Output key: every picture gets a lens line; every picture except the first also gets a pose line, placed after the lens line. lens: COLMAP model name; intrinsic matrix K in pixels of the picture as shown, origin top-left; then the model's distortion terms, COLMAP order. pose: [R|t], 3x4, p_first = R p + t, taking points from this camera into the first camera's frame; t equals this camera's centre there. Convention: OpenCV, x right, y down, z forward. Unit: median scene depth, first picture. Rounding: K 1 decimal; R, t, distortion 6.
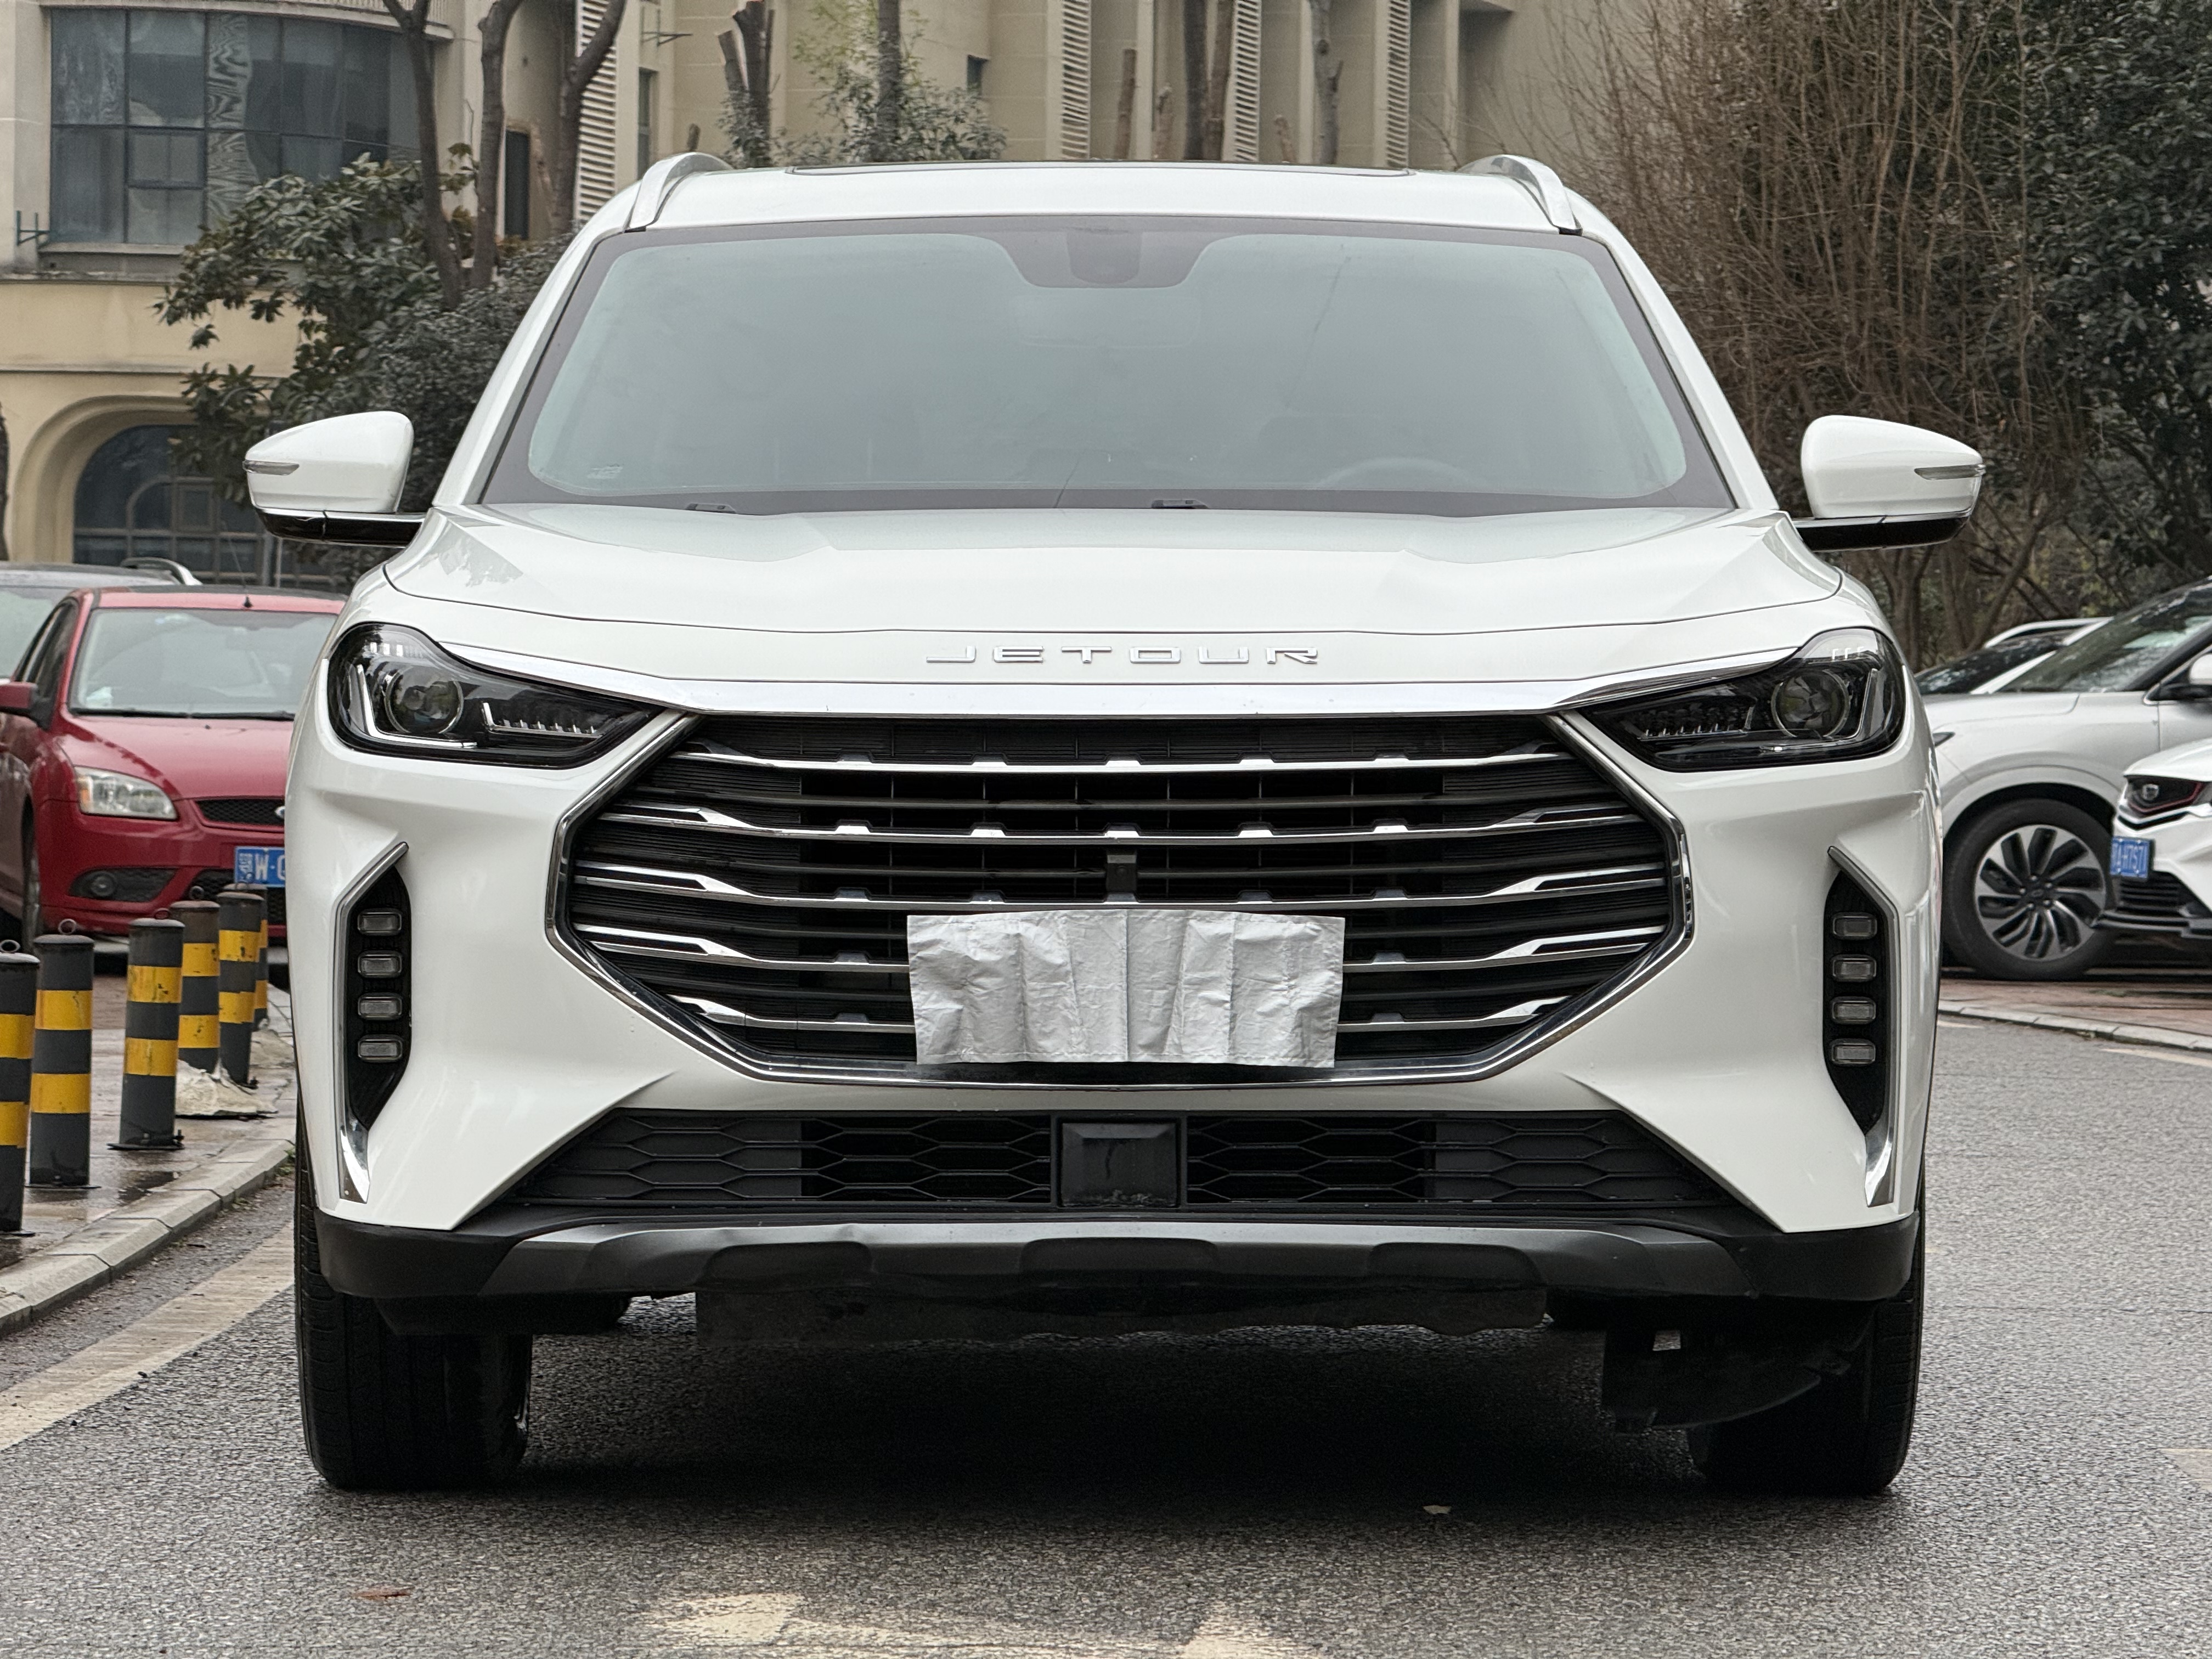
lens RADIAL K [[7916.7, 0, 1101.4], [0, 7916.7, 823.4], [0, 0, 1]] dist [0.109913, 0.000000]
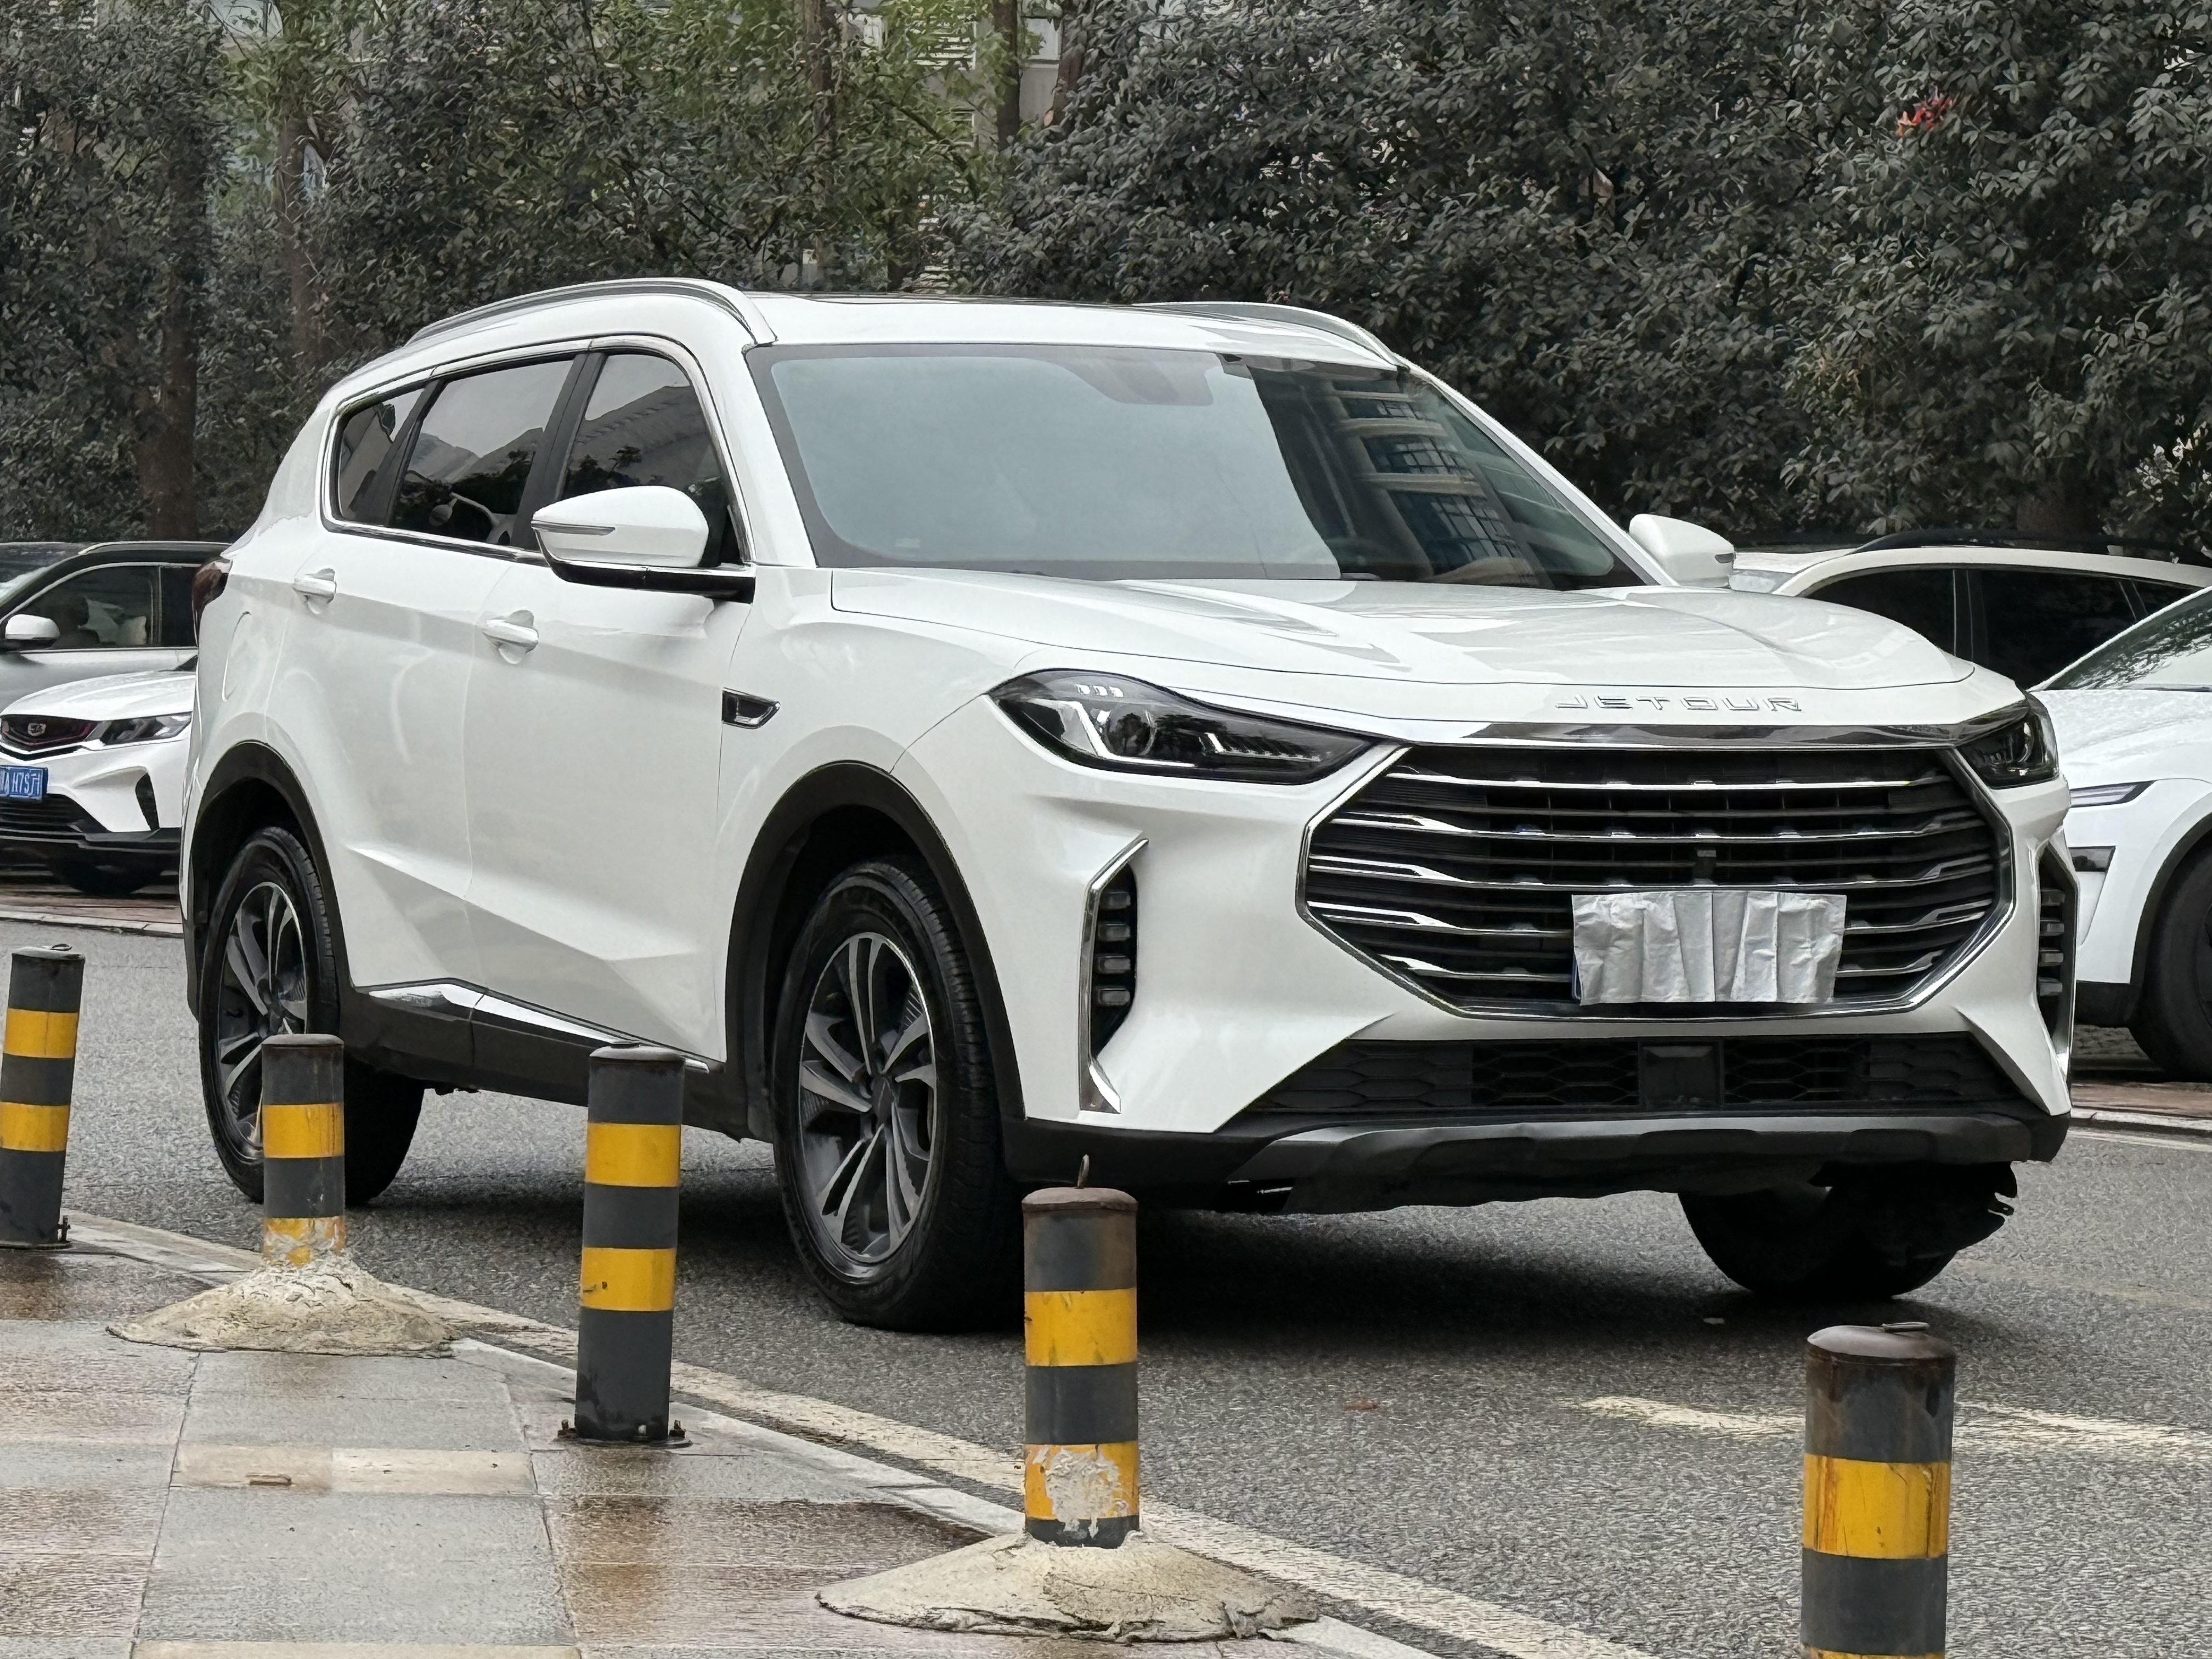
lens RADIAL K [[6701.1, 0, 1106.9], [0, 6701.1, 829.6], [0, 0, 1]] dist [-0.146383, 0.000000]
pose [[0.898979, 0.000124, 0.437992, -0.593080], [-0.007129, 0.999872, 0.014348, -0.015392], [-0.437934, -0.016021, 0.898864, 0.004427]]
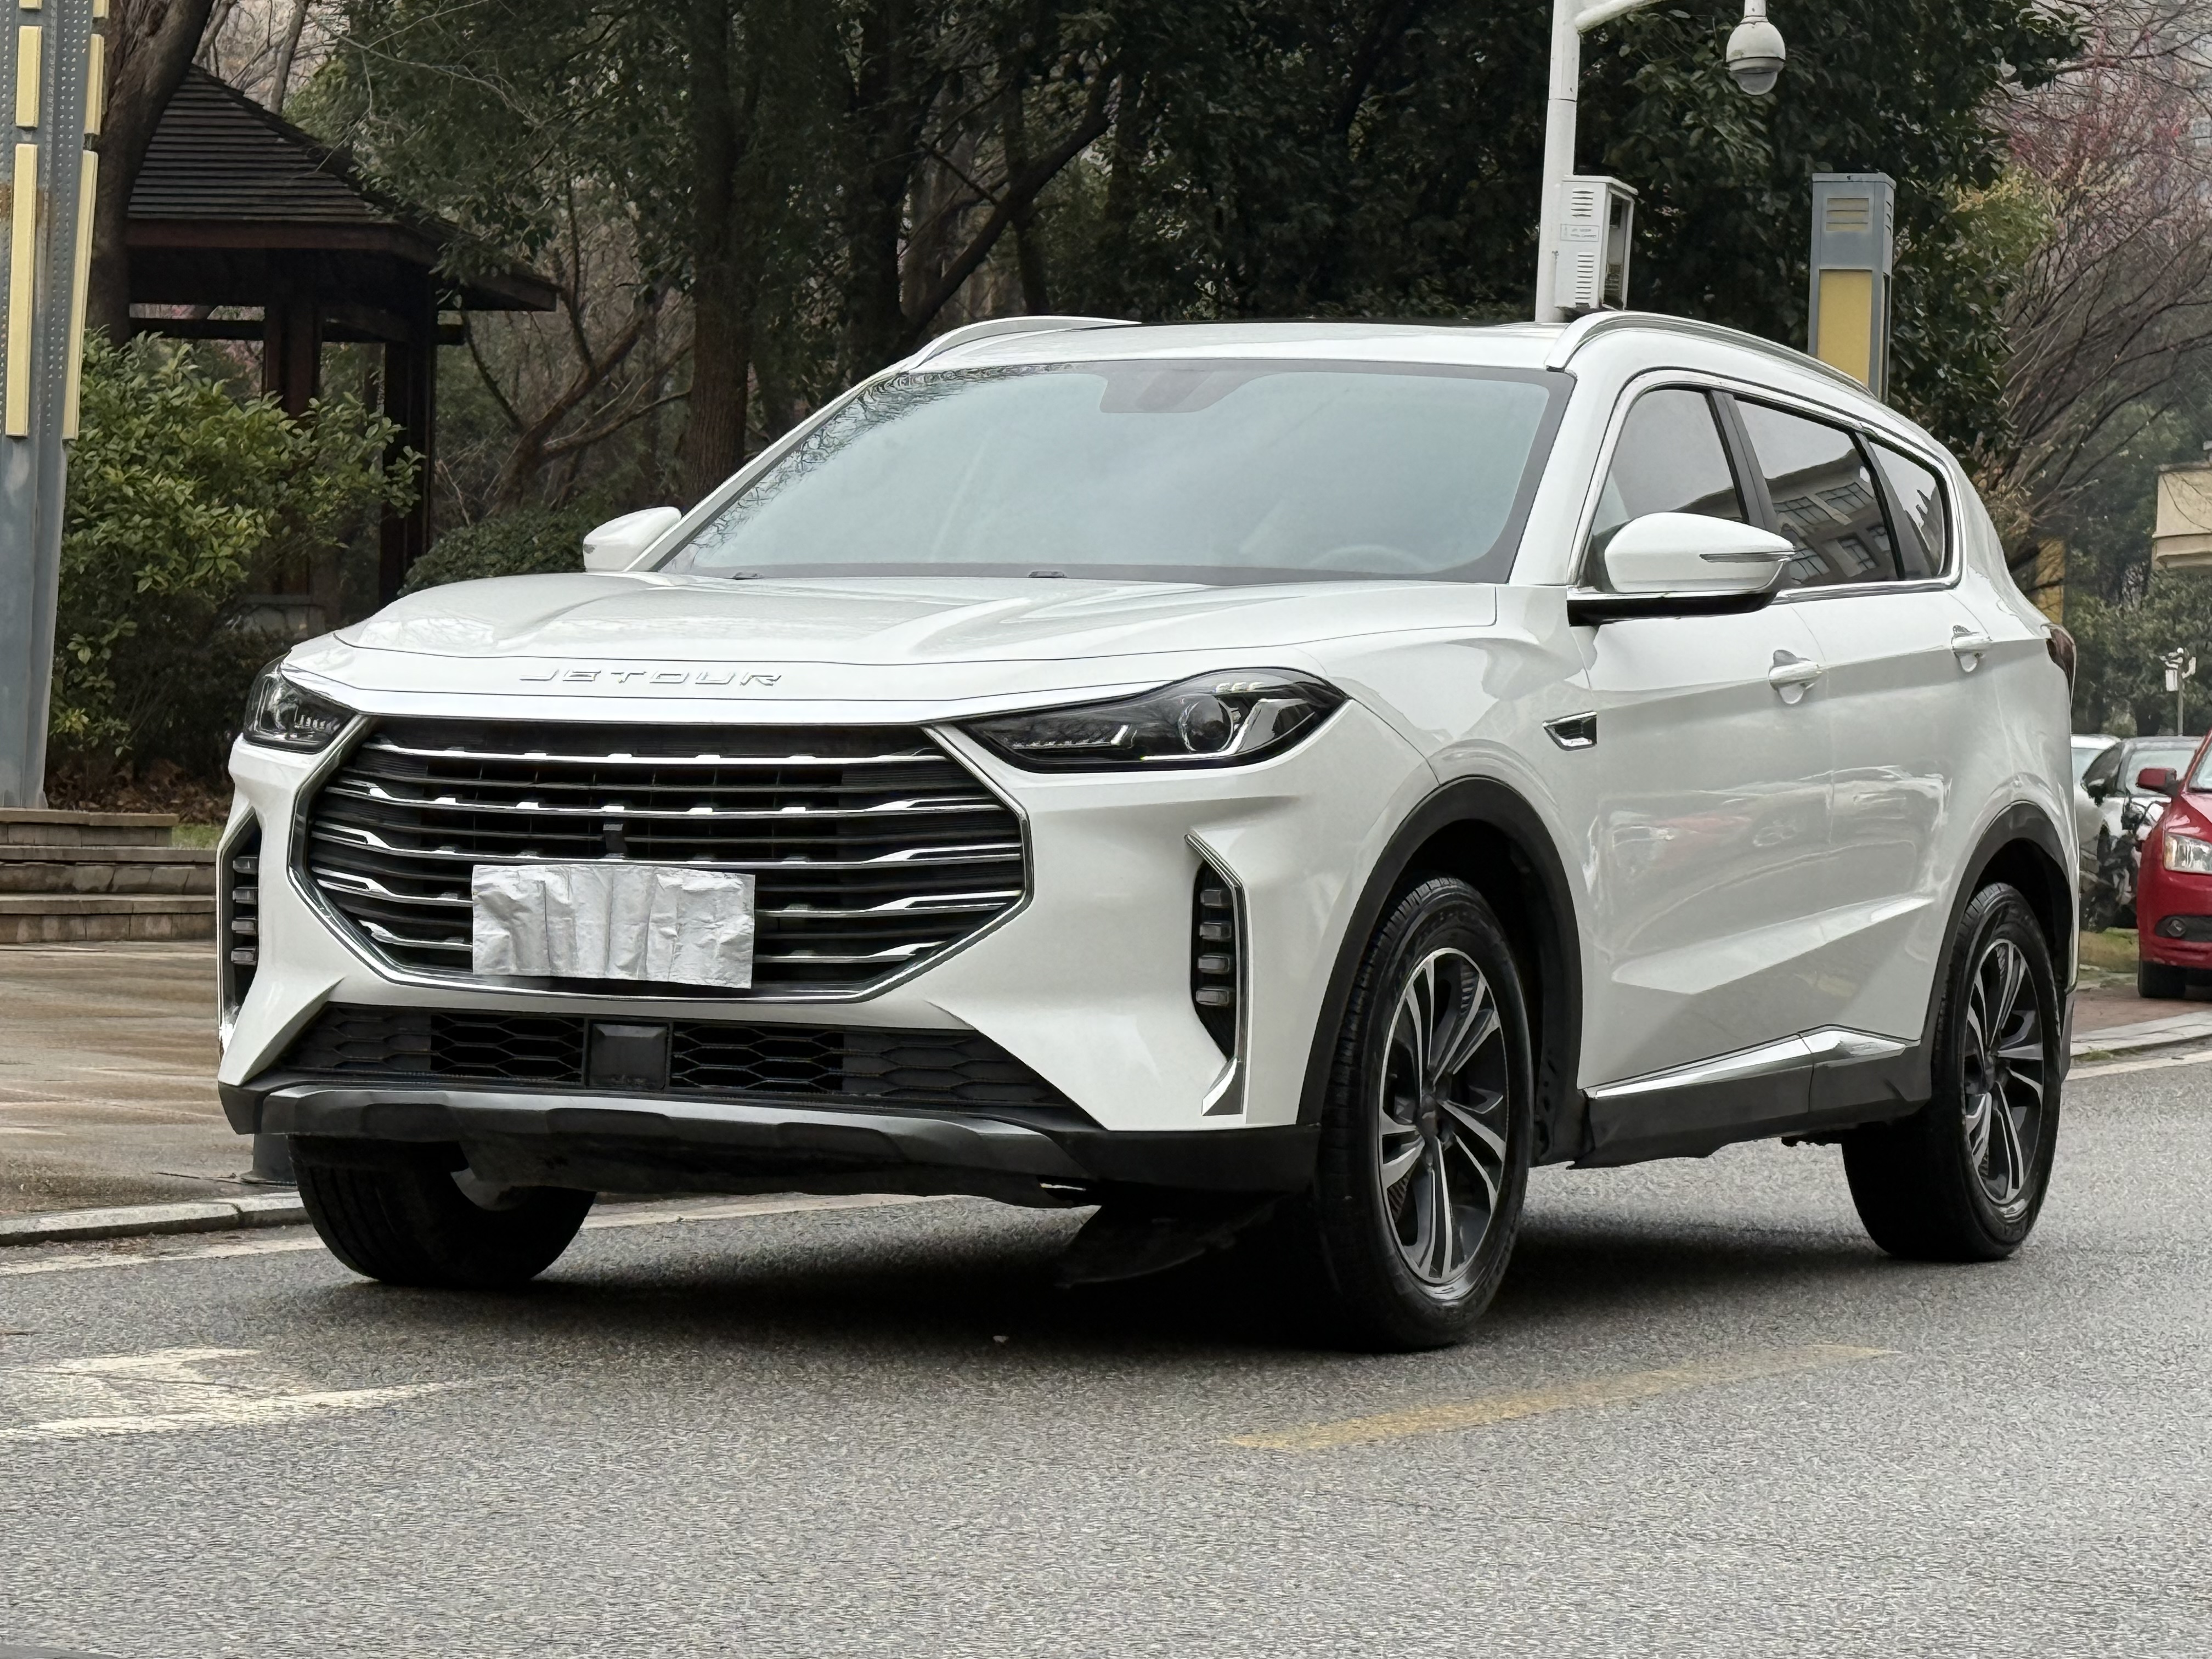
lens RADIAL K [[6340.2, 0, 1112.8], [0, 6340.2, 833.5], [0, 0, 1]] dist [0.342497, 0.000000]
pose [[0.900173, 0.025019, -0.434812, 0.542999], [-0.029863, 0.999545, -0.004310, 0.007603], [0.434507, 0.016864, 0.900511, 0.065565]]
